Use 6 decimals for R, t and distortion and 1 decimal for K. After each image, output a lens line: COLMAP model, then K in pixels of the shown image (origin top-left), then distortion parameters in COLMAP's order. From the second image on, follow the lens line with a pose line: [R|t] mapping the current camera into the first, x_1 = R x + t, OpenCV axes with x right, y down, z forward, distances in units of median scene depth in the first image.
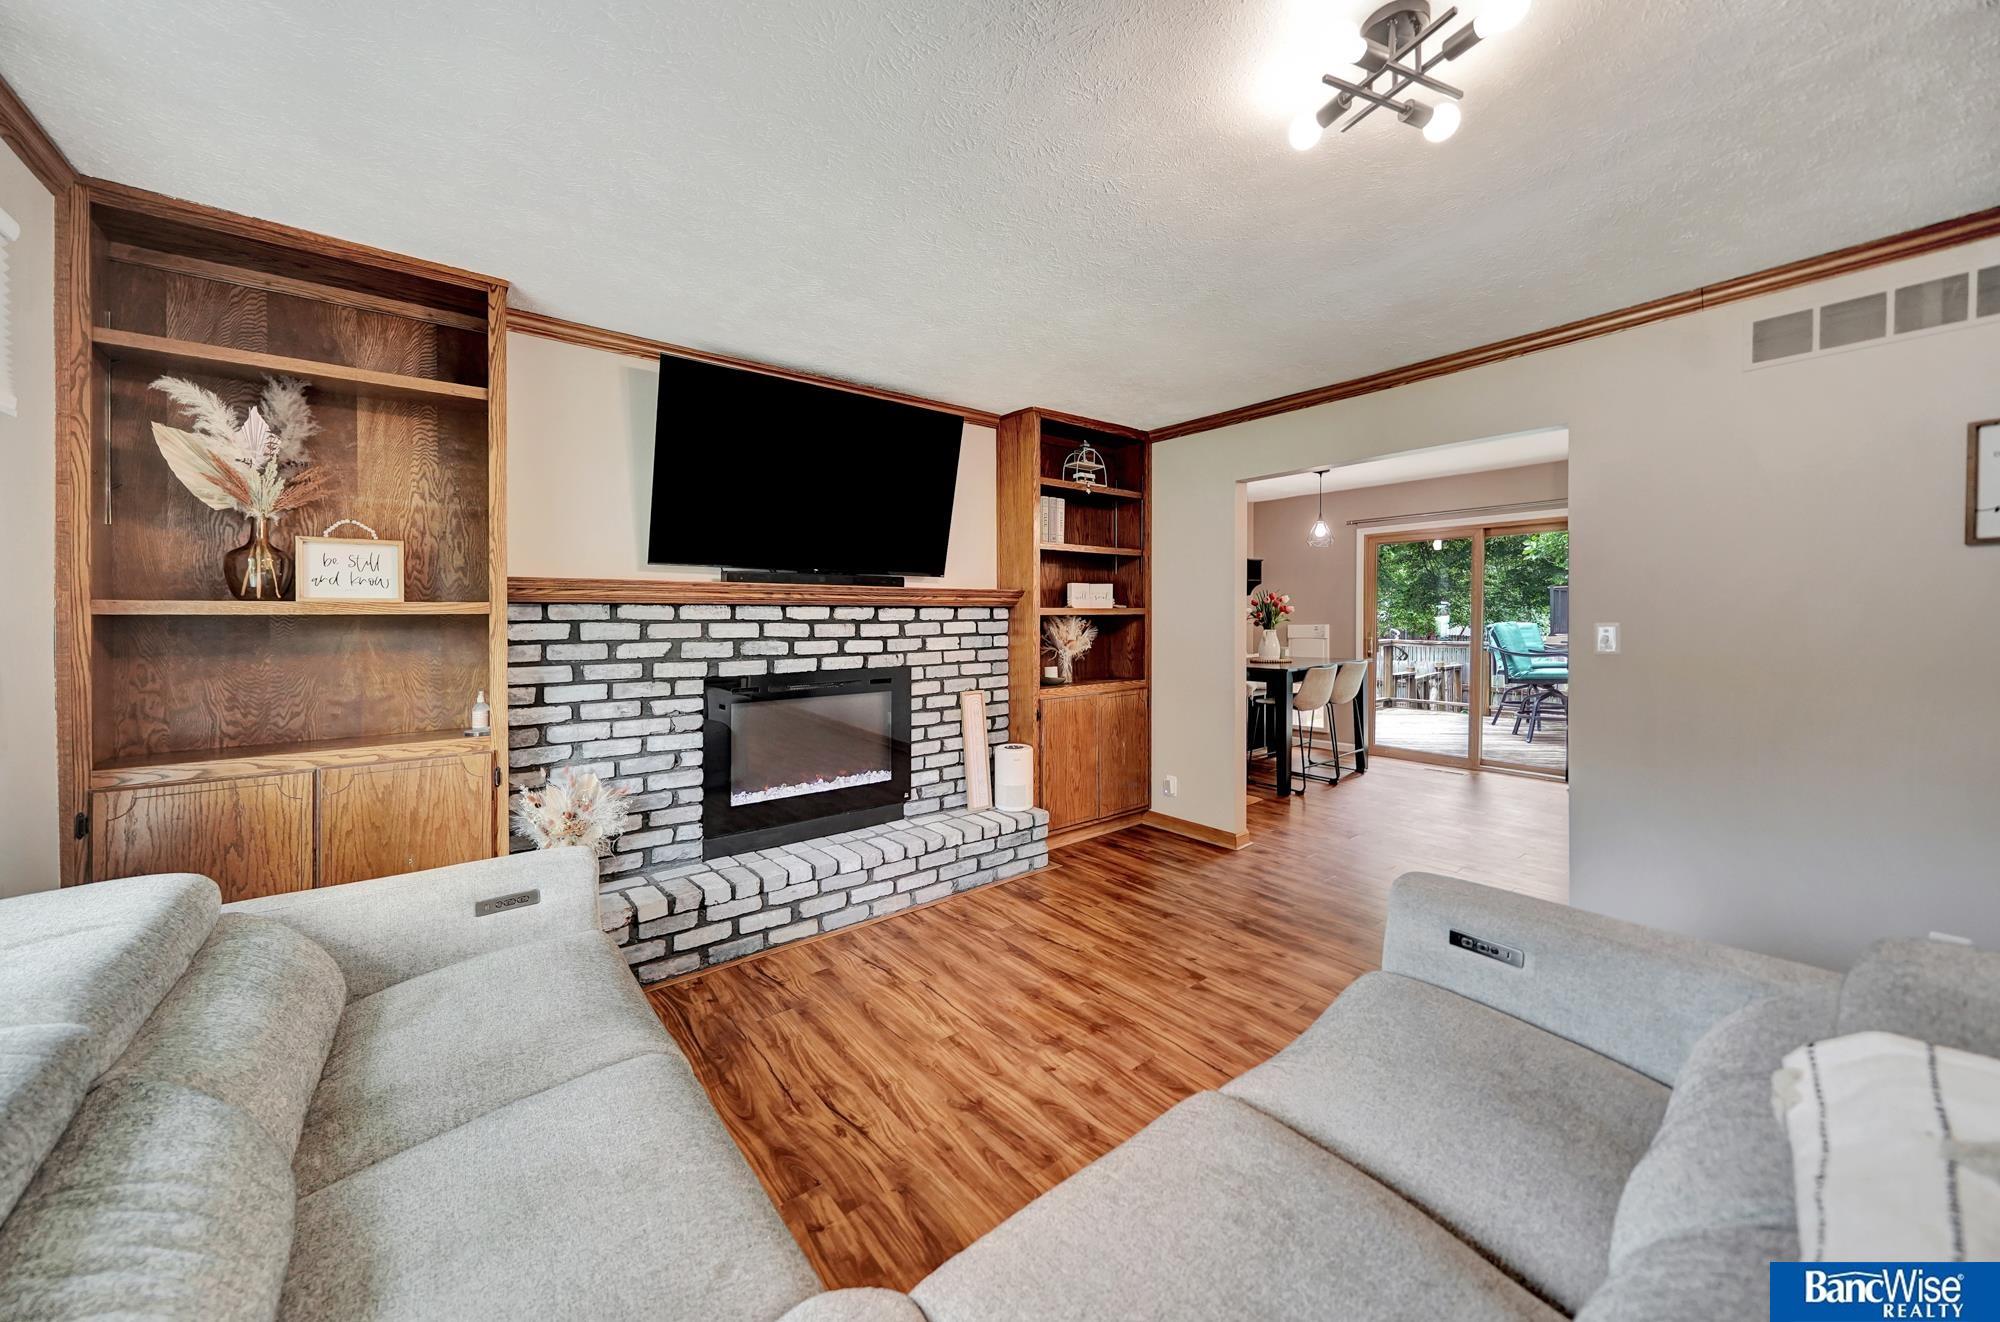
lens RADIAL K [[718.2, 0, 984.4], [0, 718.2, 621.2], [0, 0, 1]] dist [-0.002036, -0.000104]
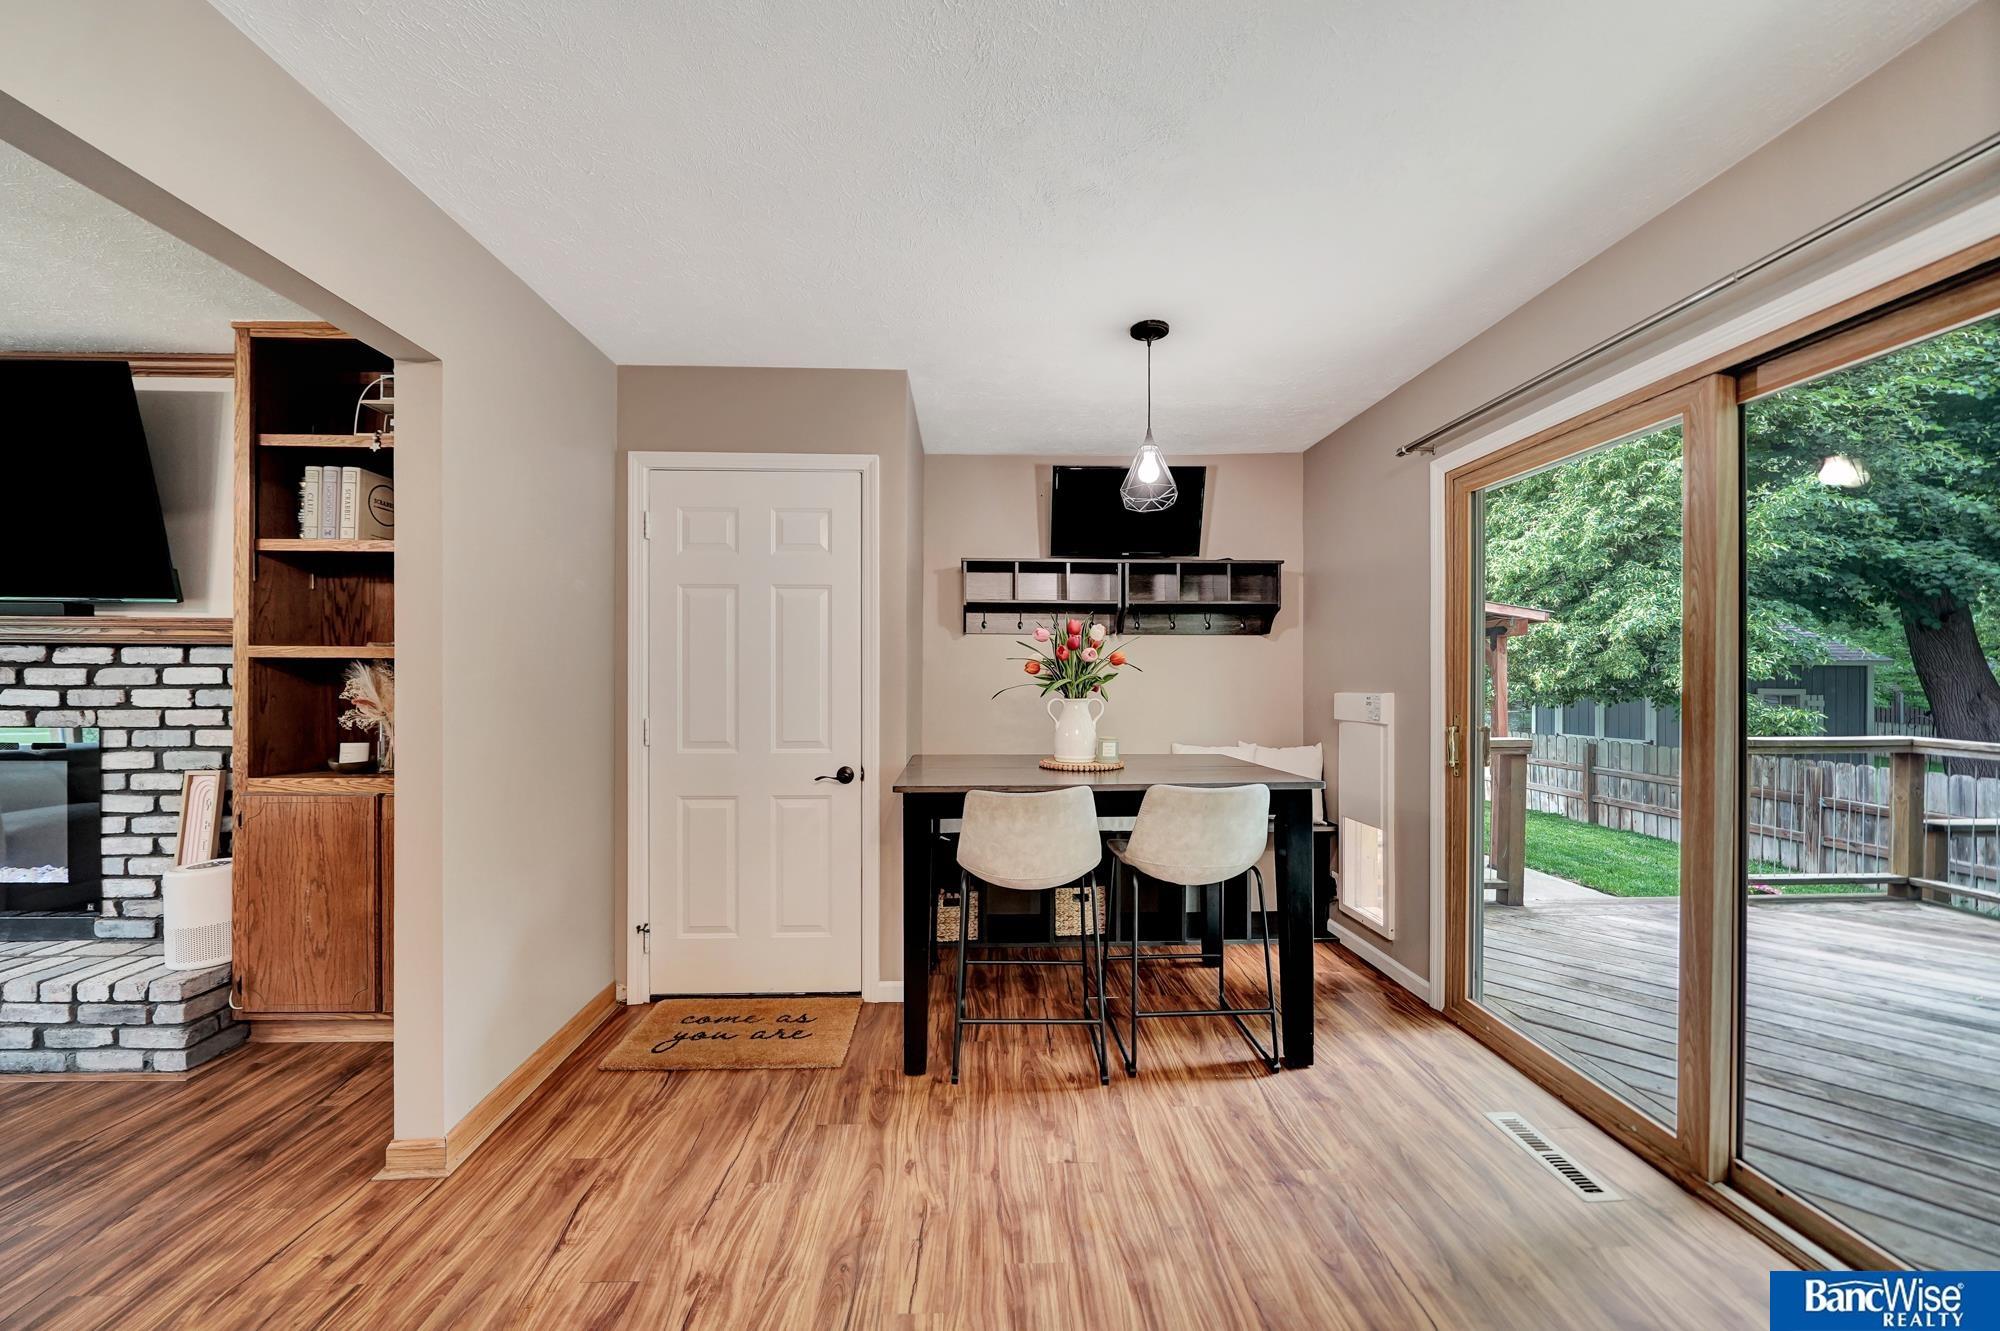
lens RADIAL K [[688.6, 0, 999.9], [0, 688.6, 680.2], [0, 0, 1]] dist [-0.002037, -0.000252]
pose [[0.806006, 0.014666, -0.591725, 1.144225], [-0.014772, 0.999880, 0.004661, -0.001439], [0.591723, 0.004984, 0.806126, 1.099383]]
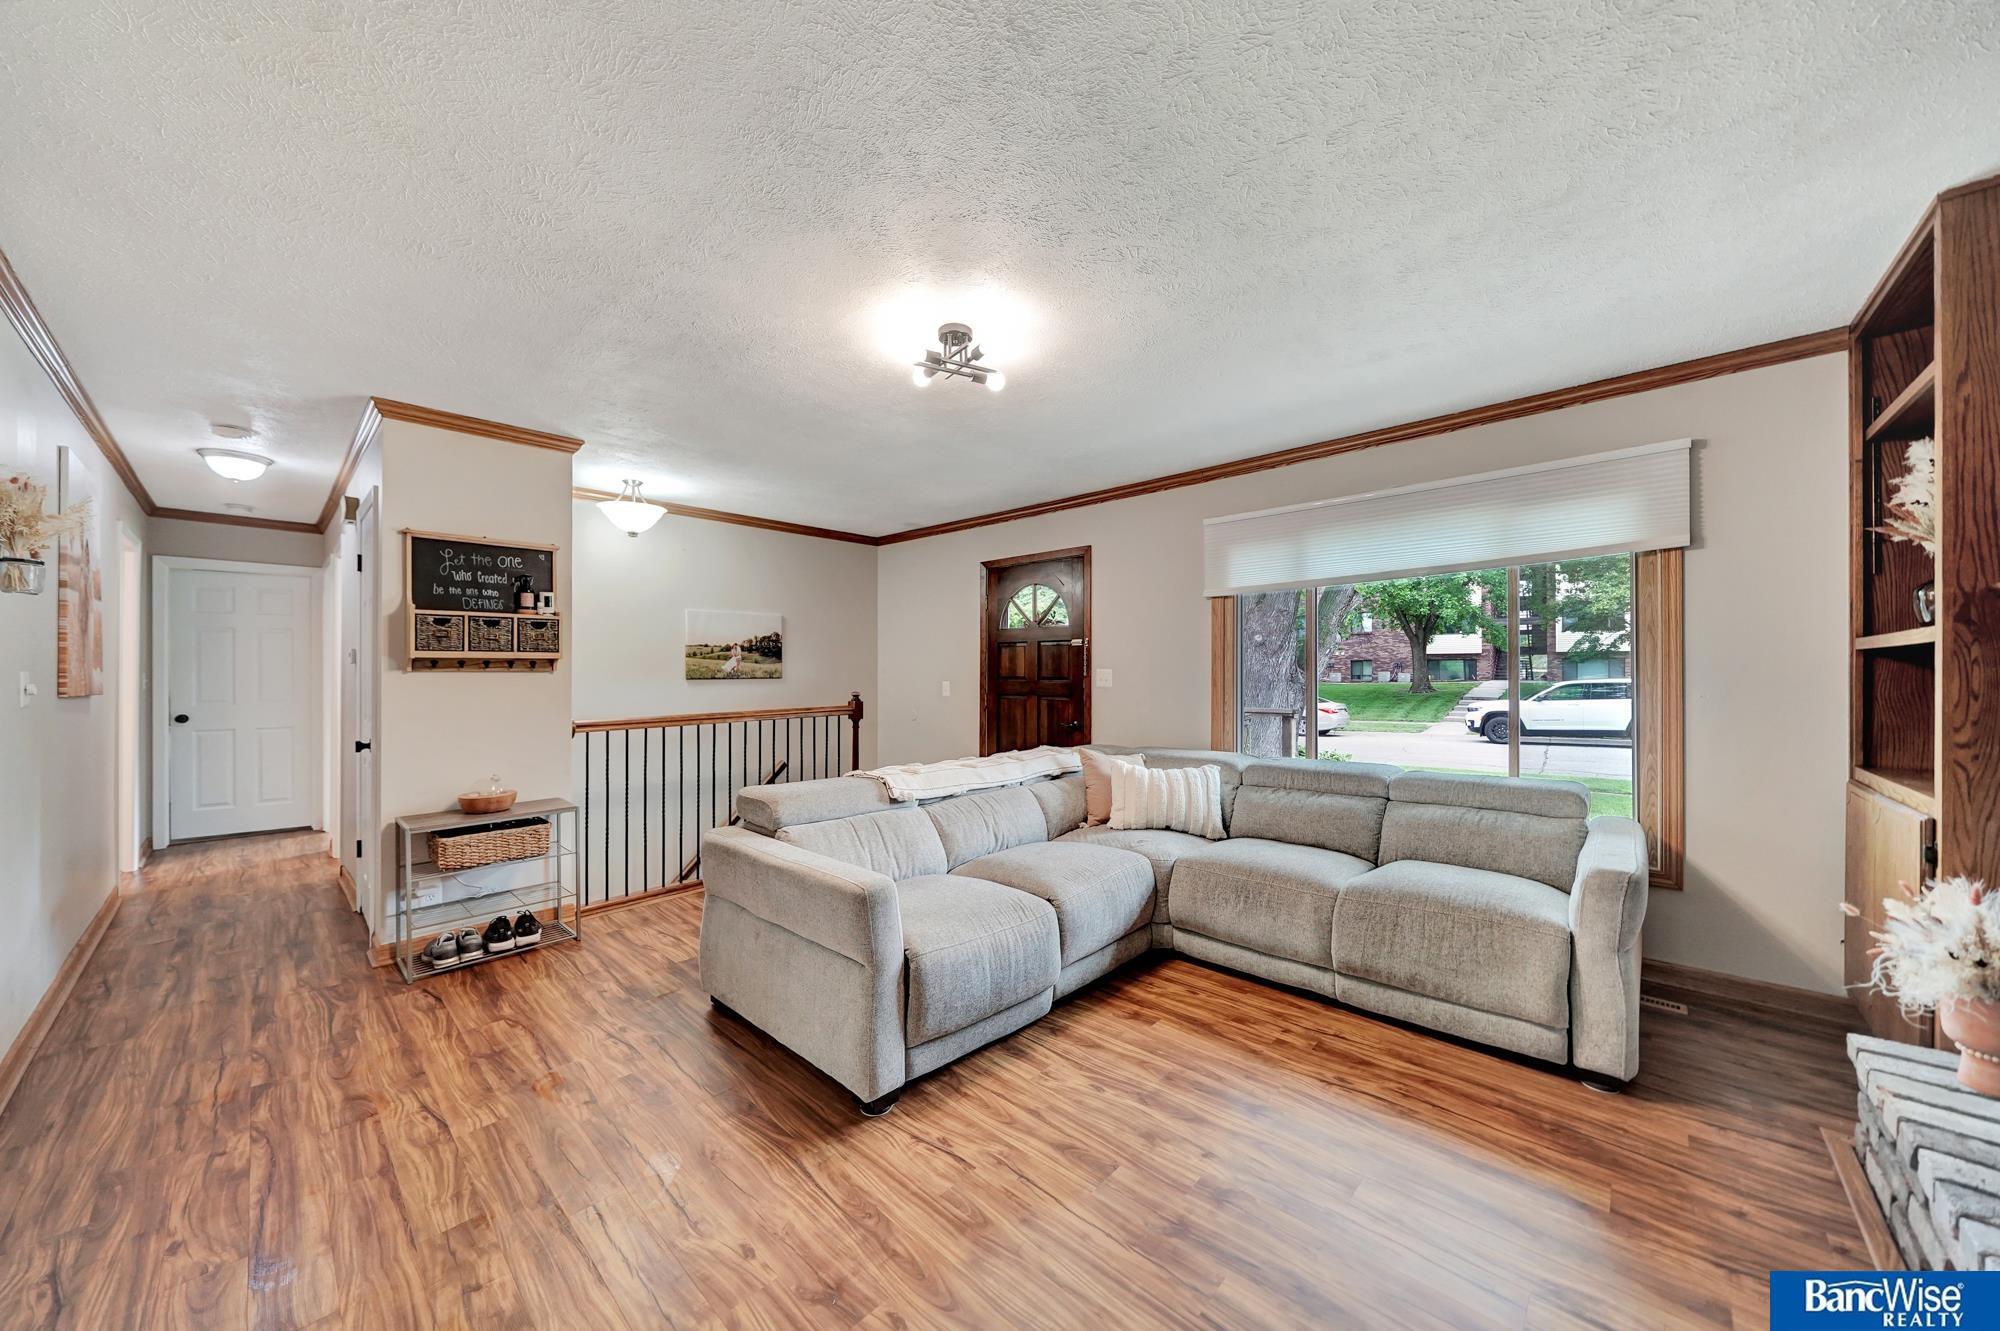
lens RADIAL K [[682.2, 0, 999.0], [0, 682.2, 671.6], [0, 0, 1]] dist [-0.004701, 0.000100]
pose [[-0.989492, 0.013792, -0.143931, 0.299269], [0.013876, 0.999904, 0.000424, 0.008394], [0.143923, -0.001578, -0.989588, 1.165381]]
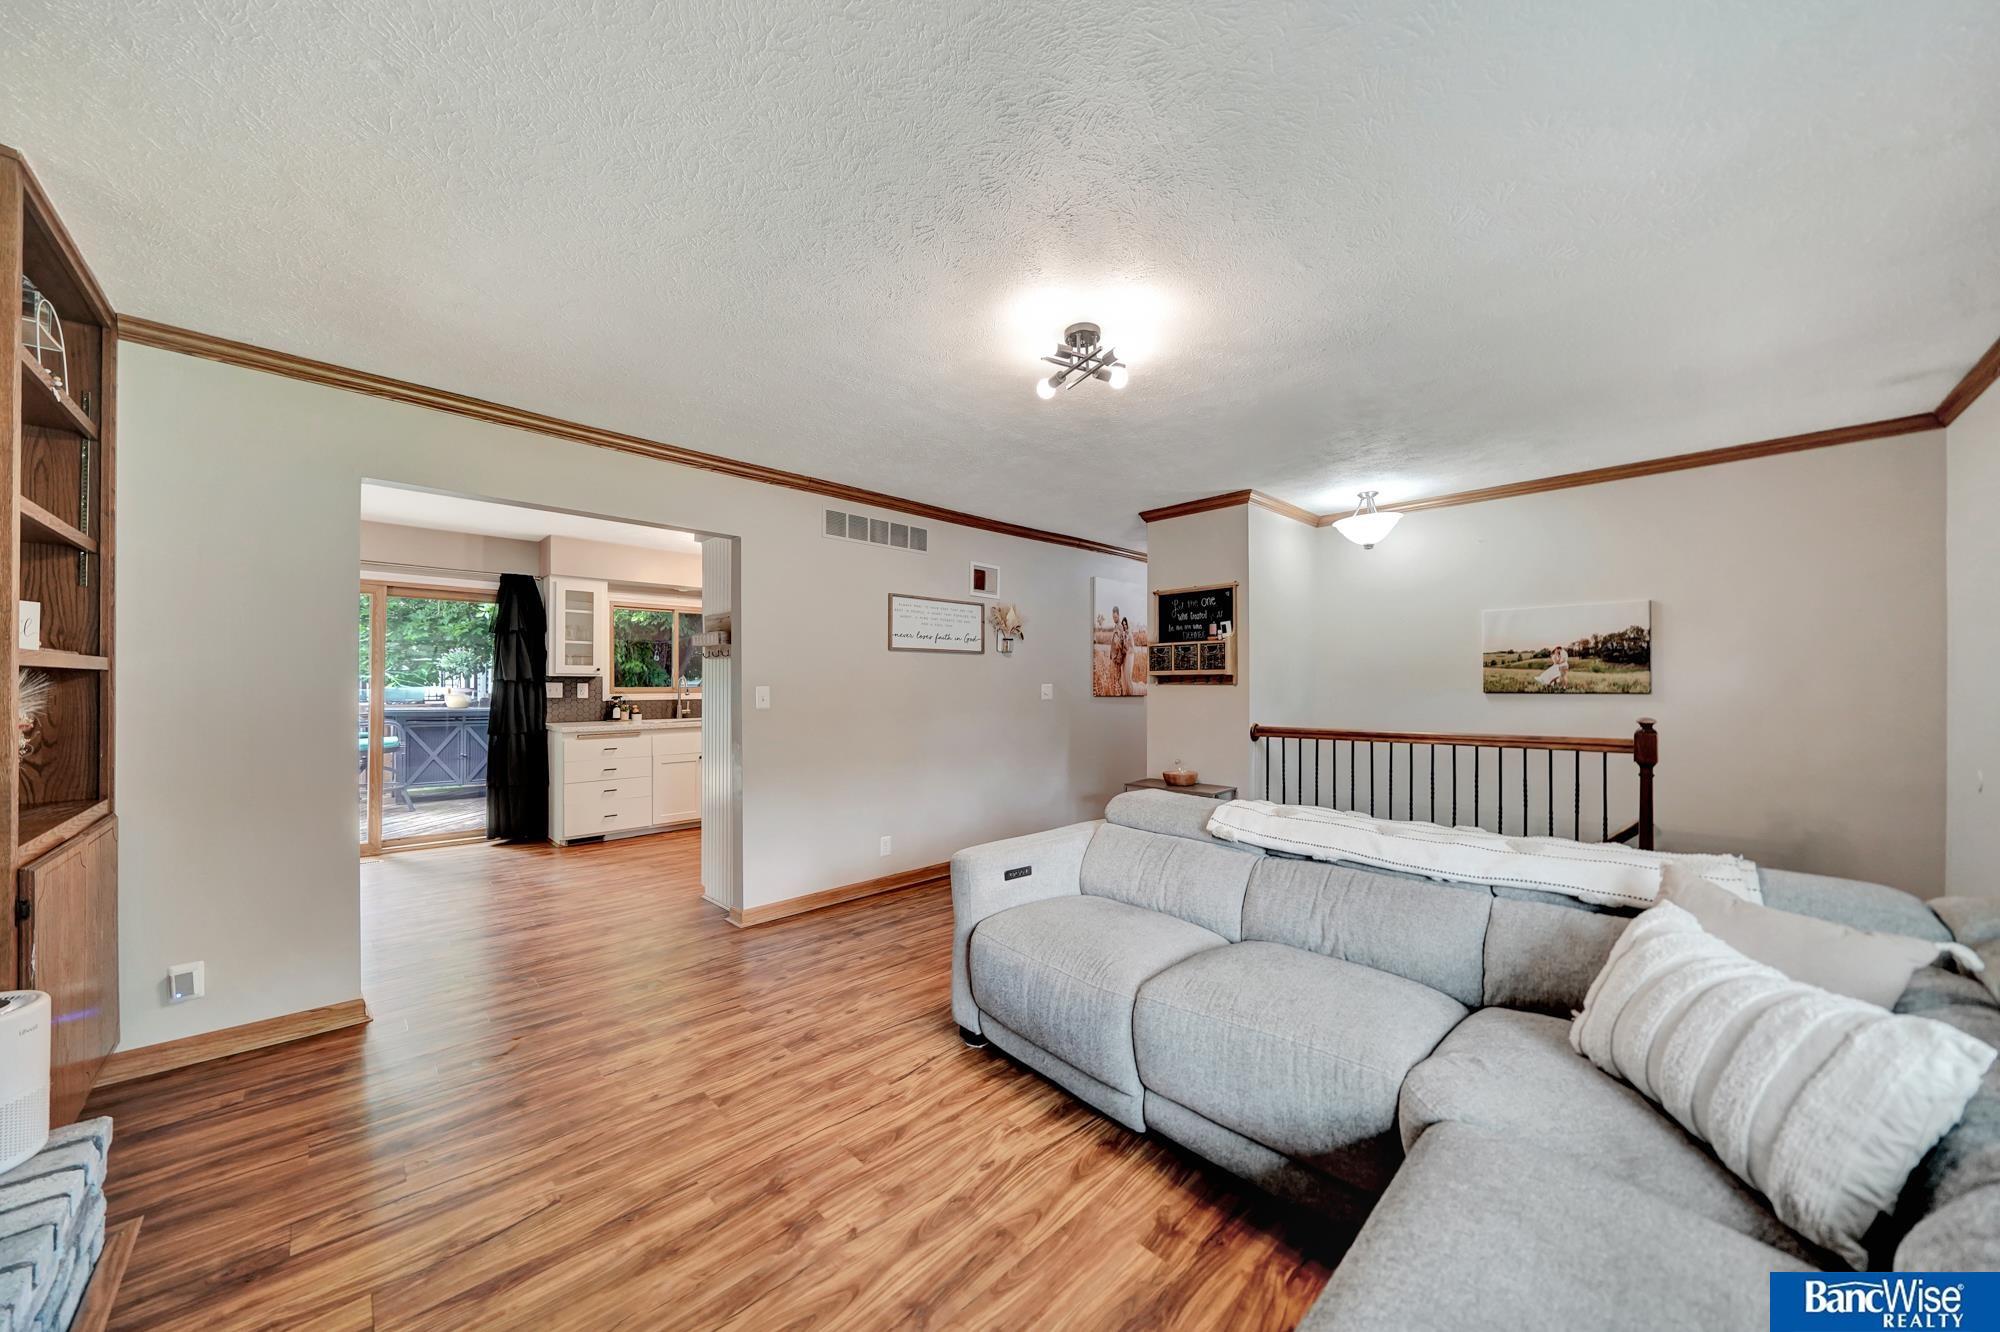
lens RADIAL K [[688.6, 0, 999.9], [0, 688.6, 680.7], [0, 0, 1]] dist [-0.002037, -0.000252]
pose [[-0.107736, 0.014873, 0.994068, -0.452790], [0.002182, 0.999889, -0.014723, 0.010459], [-0.994177, 0.000583, -0.107757, 0.592400]]
